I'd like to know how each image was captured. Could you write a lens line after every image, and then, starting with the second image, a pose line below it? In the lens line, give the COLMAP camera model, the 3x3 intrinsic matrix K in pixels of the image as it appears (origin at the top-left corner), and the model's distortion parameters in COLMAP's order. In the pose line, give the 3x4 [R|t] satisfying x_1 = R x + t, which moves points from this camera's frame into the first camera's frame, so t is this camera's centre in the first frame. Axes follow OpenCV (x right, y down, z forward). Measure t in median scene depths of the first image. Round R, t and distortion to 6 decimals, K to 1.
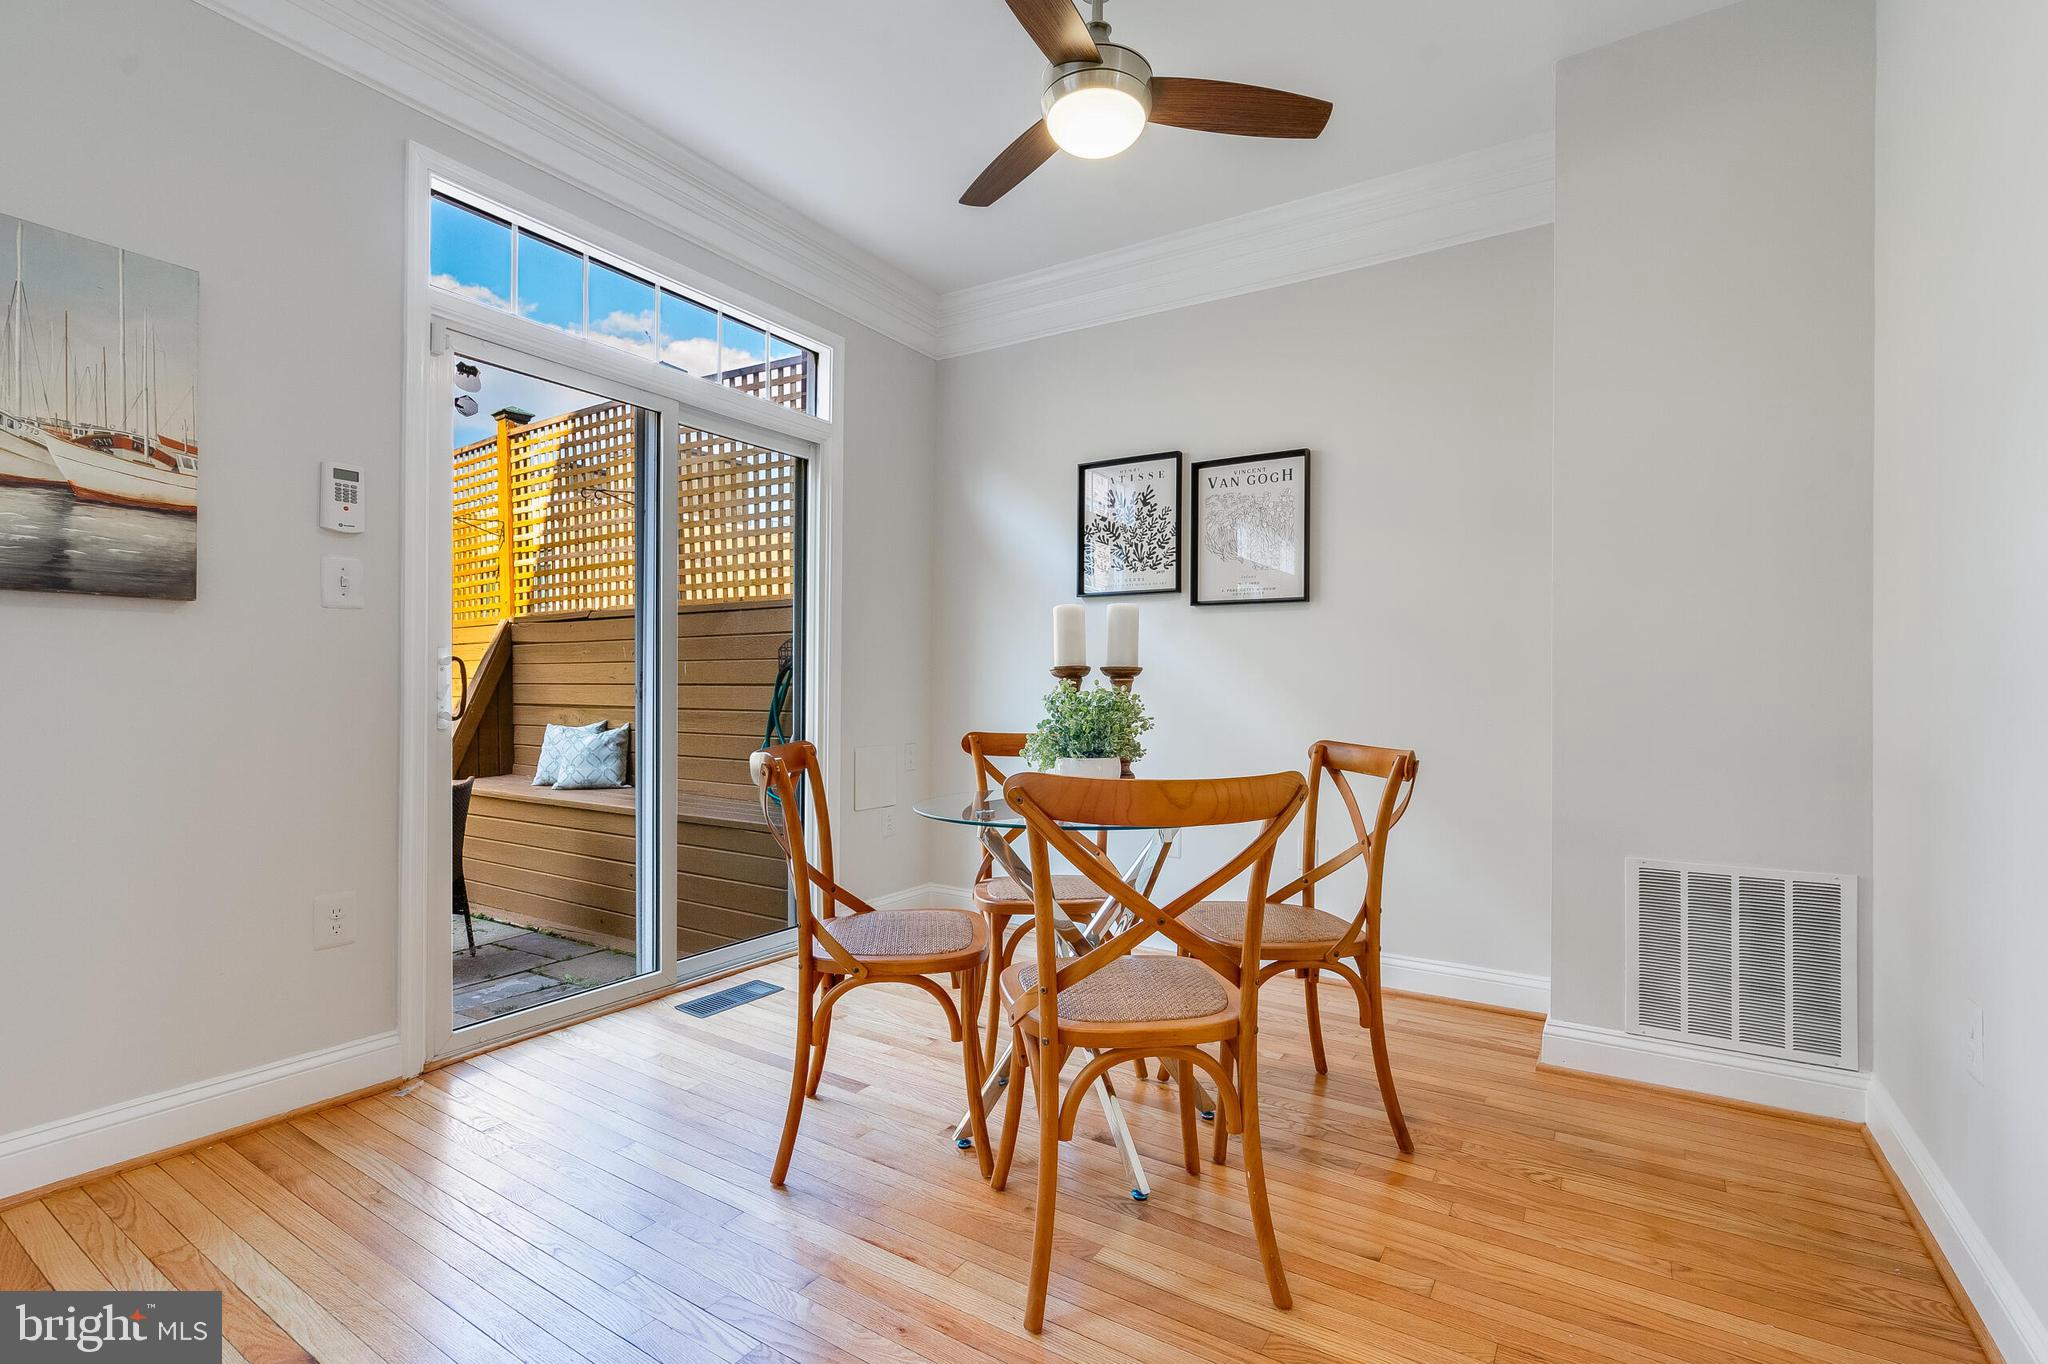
lens RADIAL K [[942.2, 0, 1024.0], [0, 942.2, 682.0], [0, 0, 1]] dist [-0.000182, -0.000155]
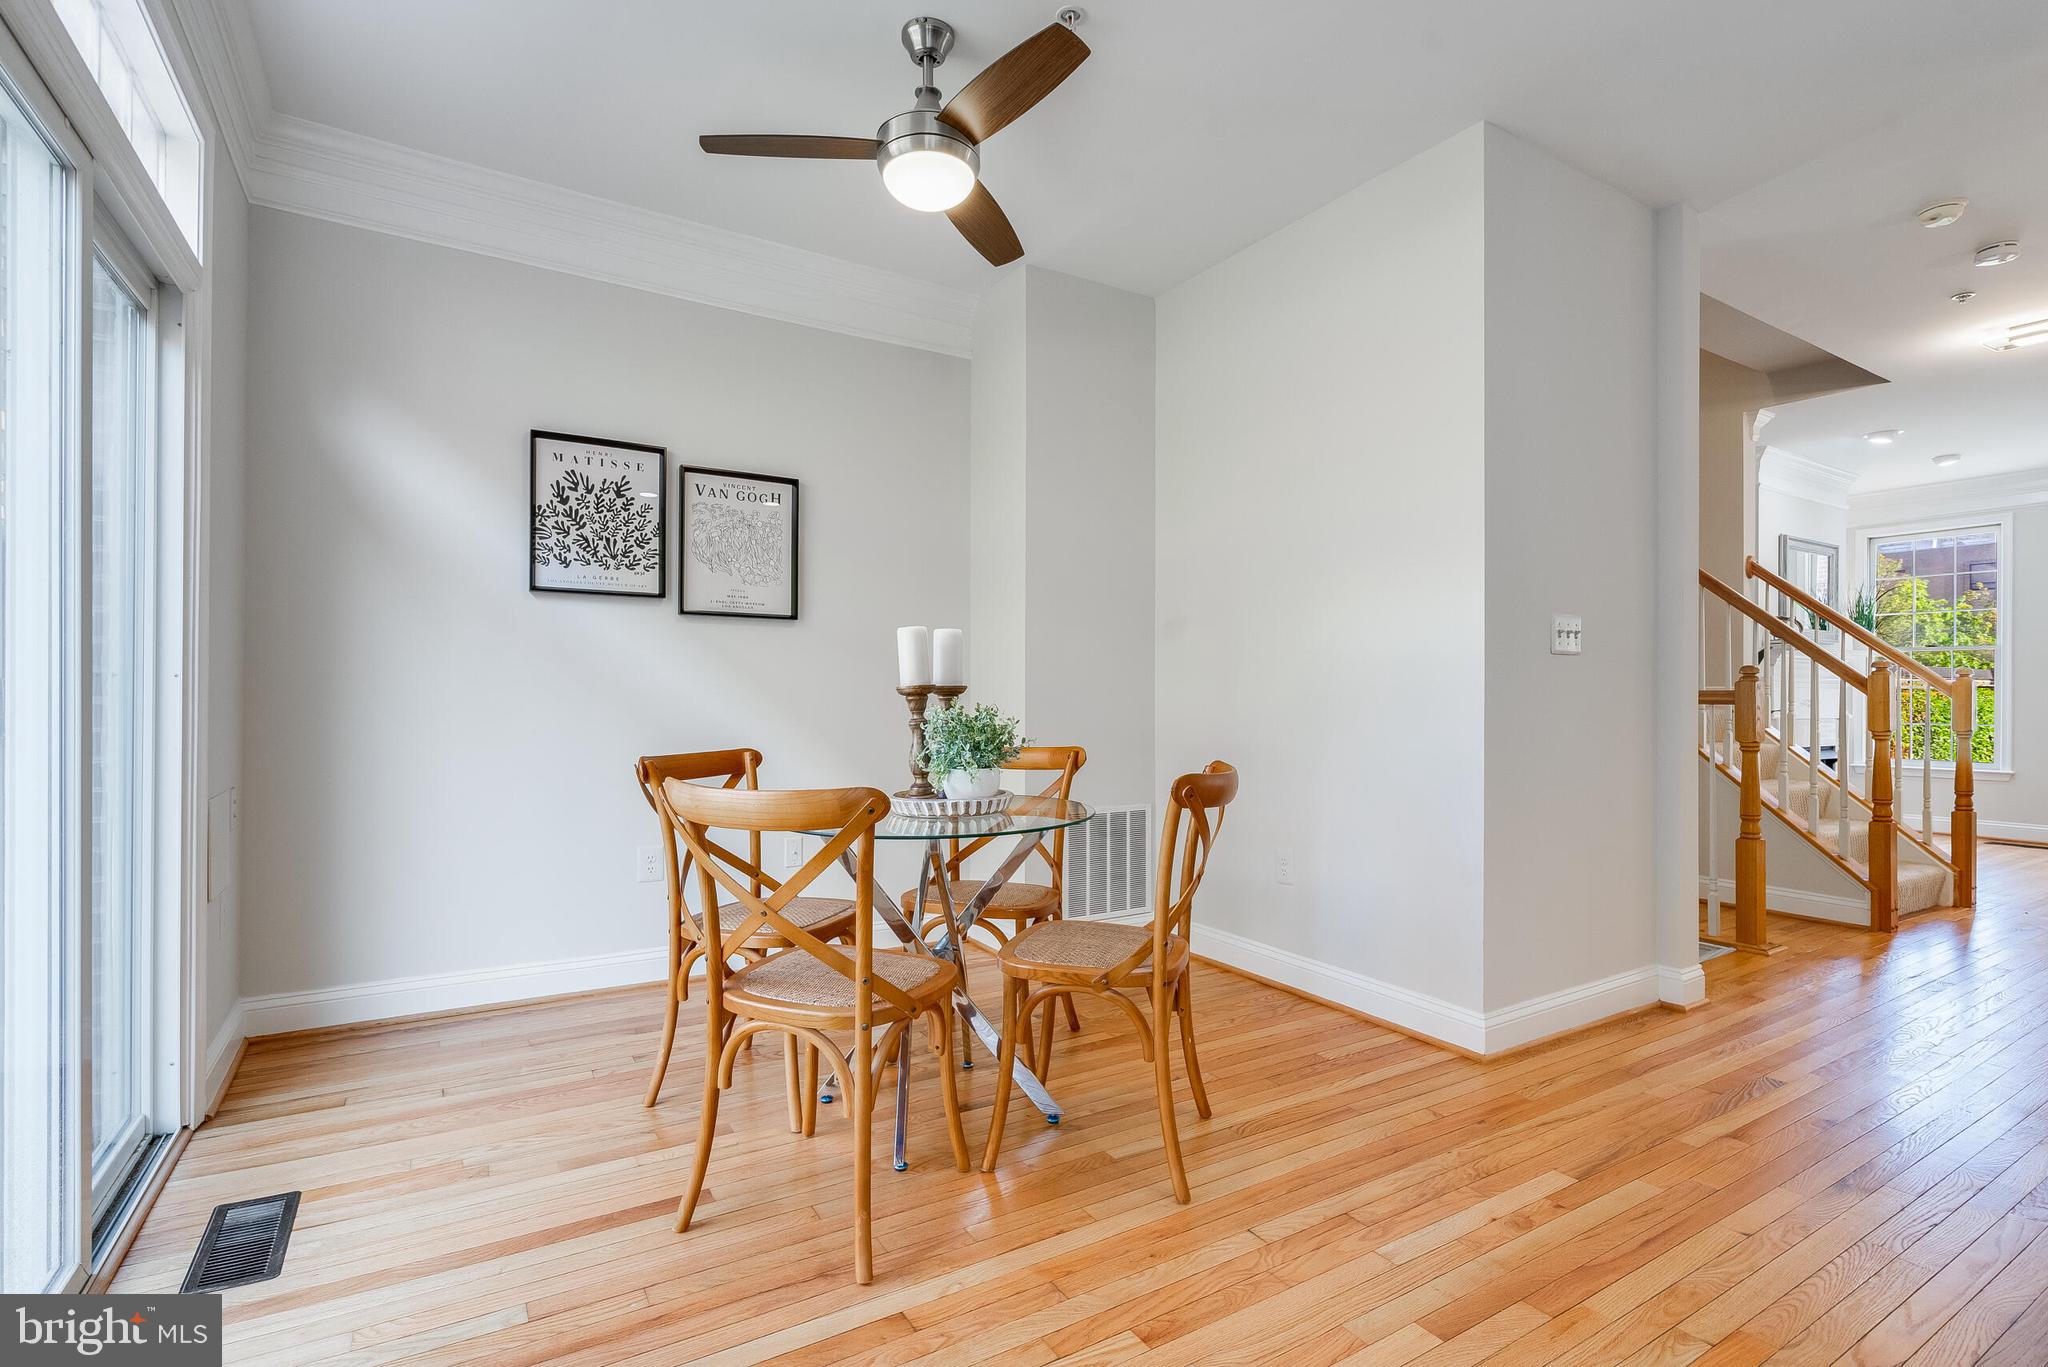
lens RADIAL K [[949.3, 0, 1013.1], [0, 949.3, 687.9], [0, 0, 1]] dist [-0.000597, 0.000204]
pose [[0.445545, -0.001153, 0.895259, -0.528305], [-0.008512, 0.999949, 0.005524, -0.013518], [-0.895219, -0.010082, 0.445513, 0.262987]]
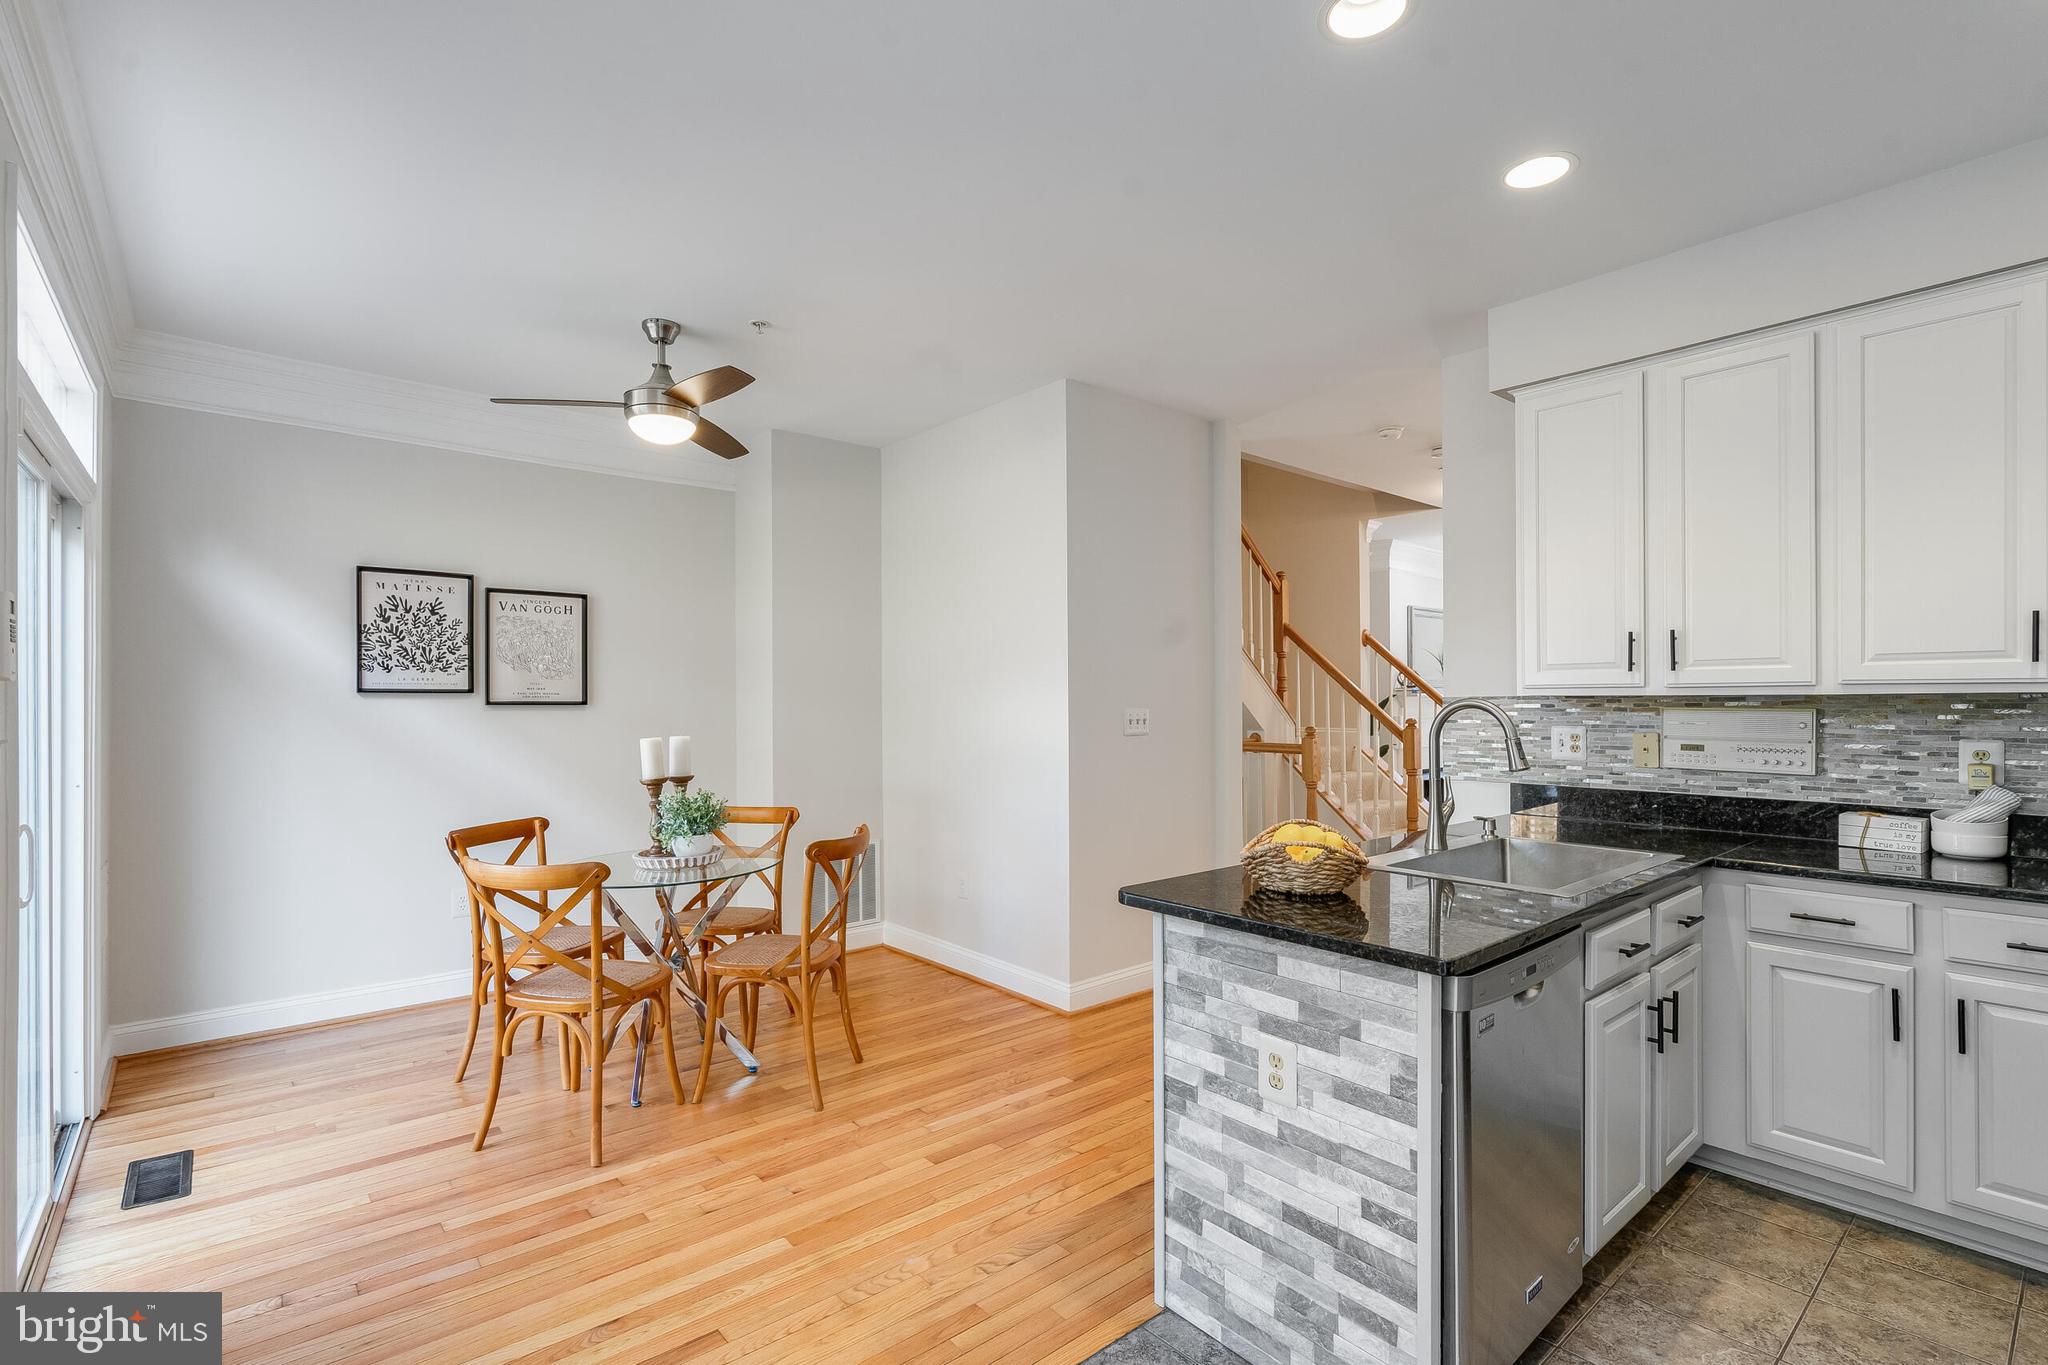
lens RADIAL K [[933.7, 0, 1016.0], [0, 933.7, 692.7], [0, 0, 1]] dist [0.000668, -0.000036]
pose [[0.299317, -0.001487, 0.954153, -0.756649], [-0.002225, 0.999995, 0.002257, -0.099385], [-0.954151, -0.002799, 0.299312, -0.011656]]
